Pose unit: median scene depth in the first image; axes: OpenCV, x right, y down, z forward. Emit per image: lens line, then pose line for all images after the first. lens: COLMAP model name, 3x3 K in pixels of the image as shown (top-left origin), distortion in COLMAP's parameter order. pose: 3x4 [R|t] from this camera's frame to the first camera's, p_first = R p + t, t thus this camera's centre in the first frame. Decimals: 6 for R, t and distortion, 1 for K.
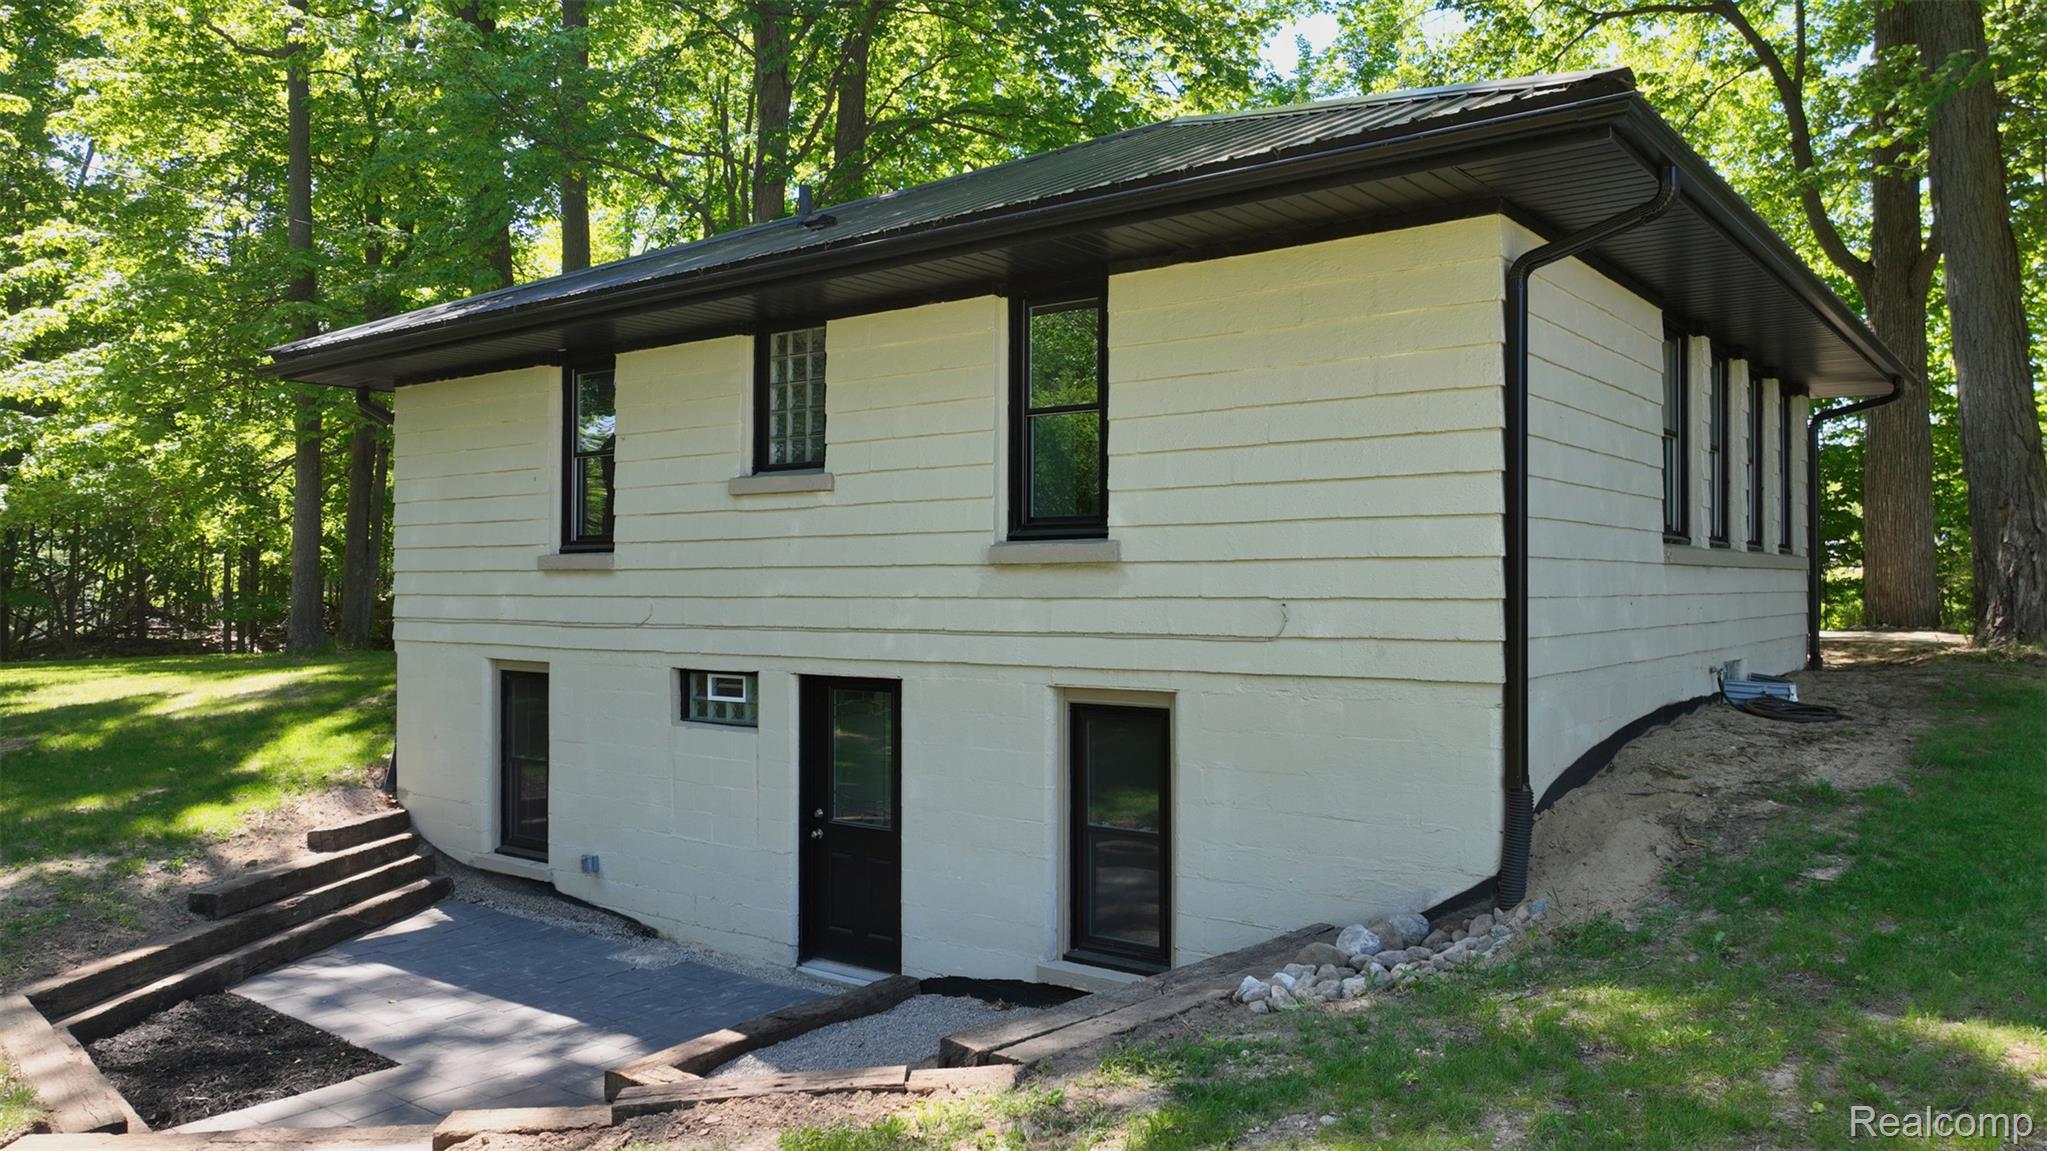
lens RADIAL K [[1440.6, 0, 1031.7], [0, 1440.6, 581.5], [0, 0, 1]] dist [0.022307, 0.000320]
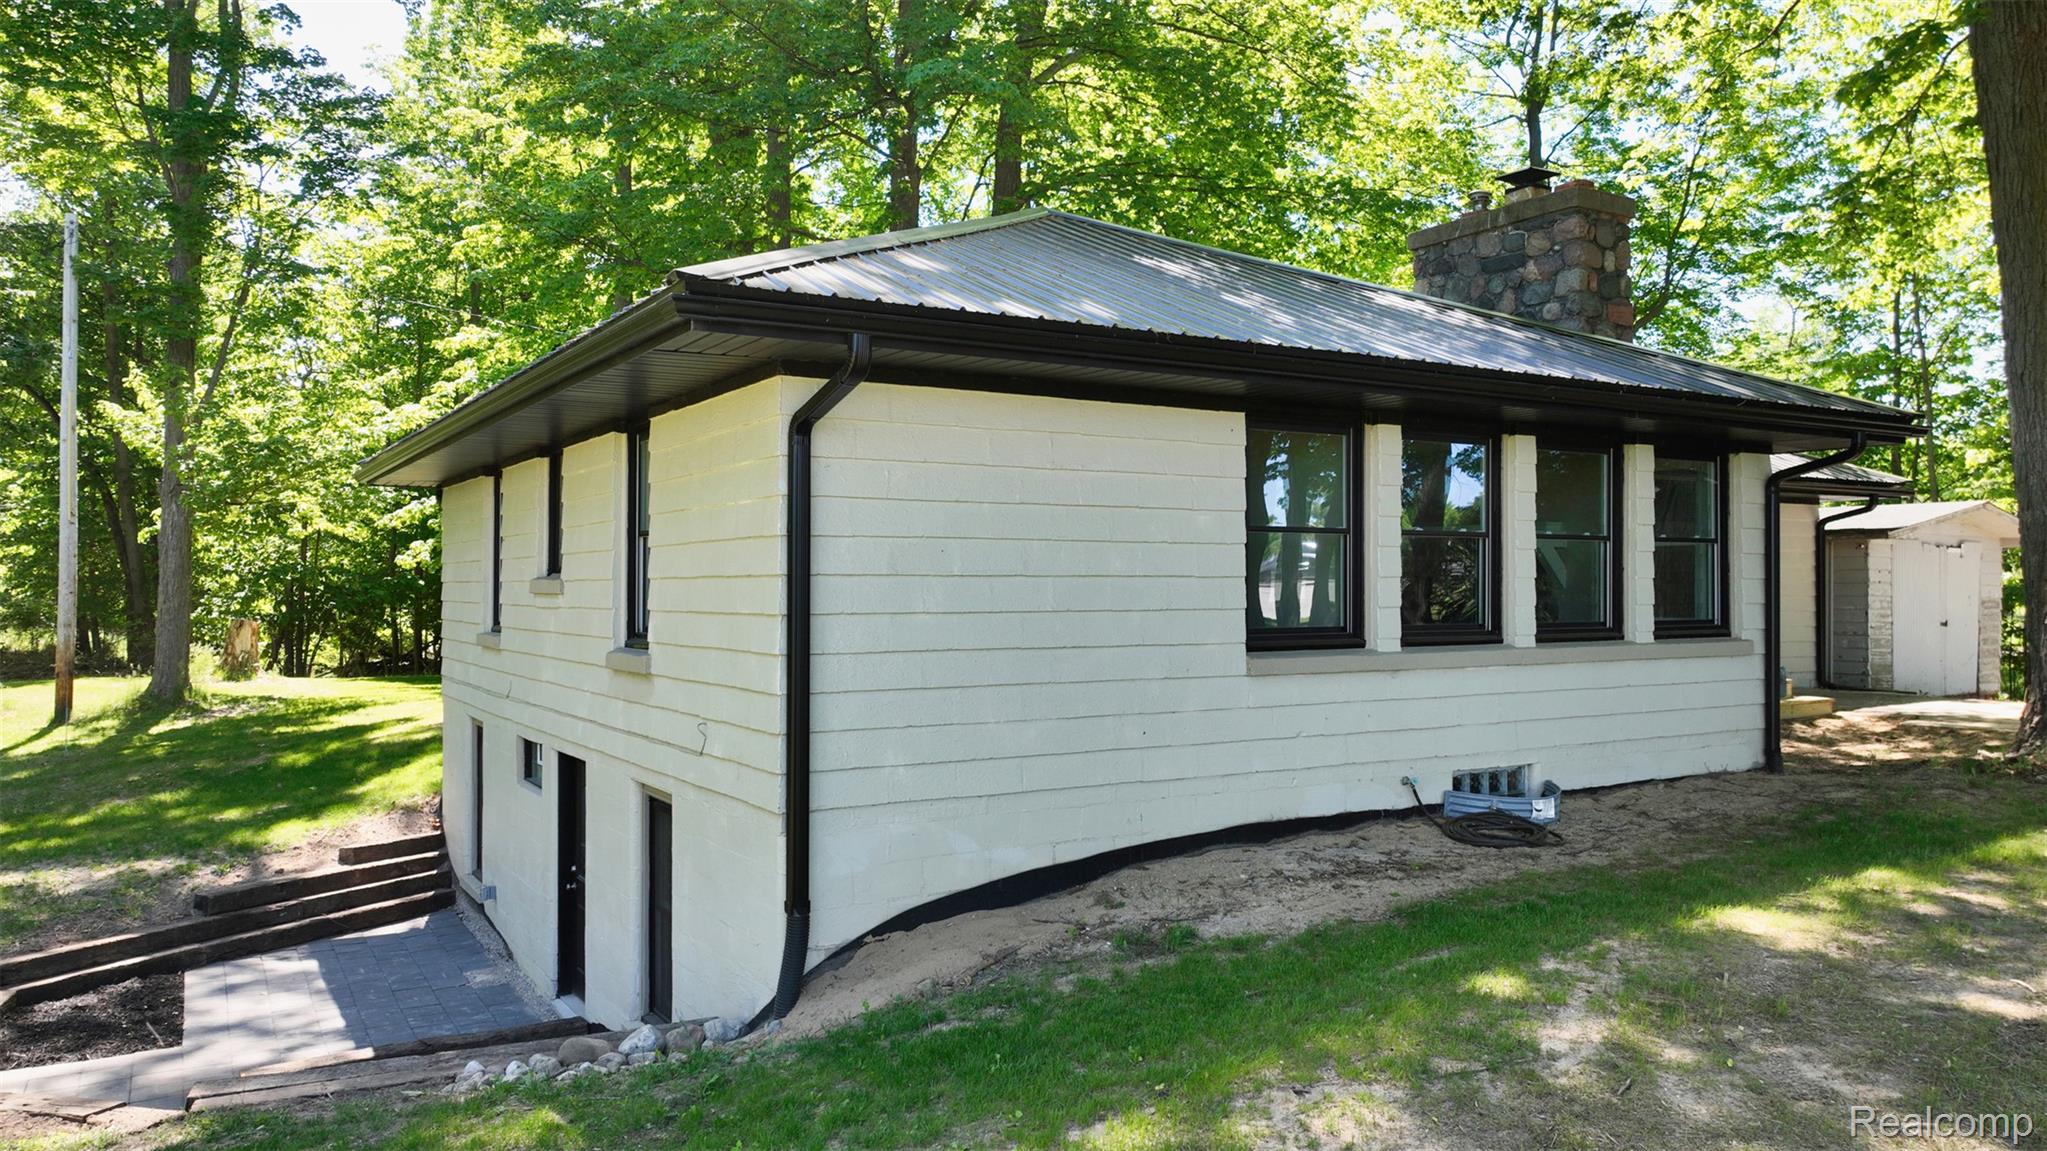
lens RADIAL K [[1440.6, 0, 1020.3], [0, 1440.6, 582.3], [0, 0, 1]] dist [0.022307, 0.000320]
pose [[0.930660, 0.000137, -0.365884, 0.663924], [-0.000389, 1.000000, -0.000615, -0.075544], [0.365884, 0.000715, 0.930660, 0.047137]]
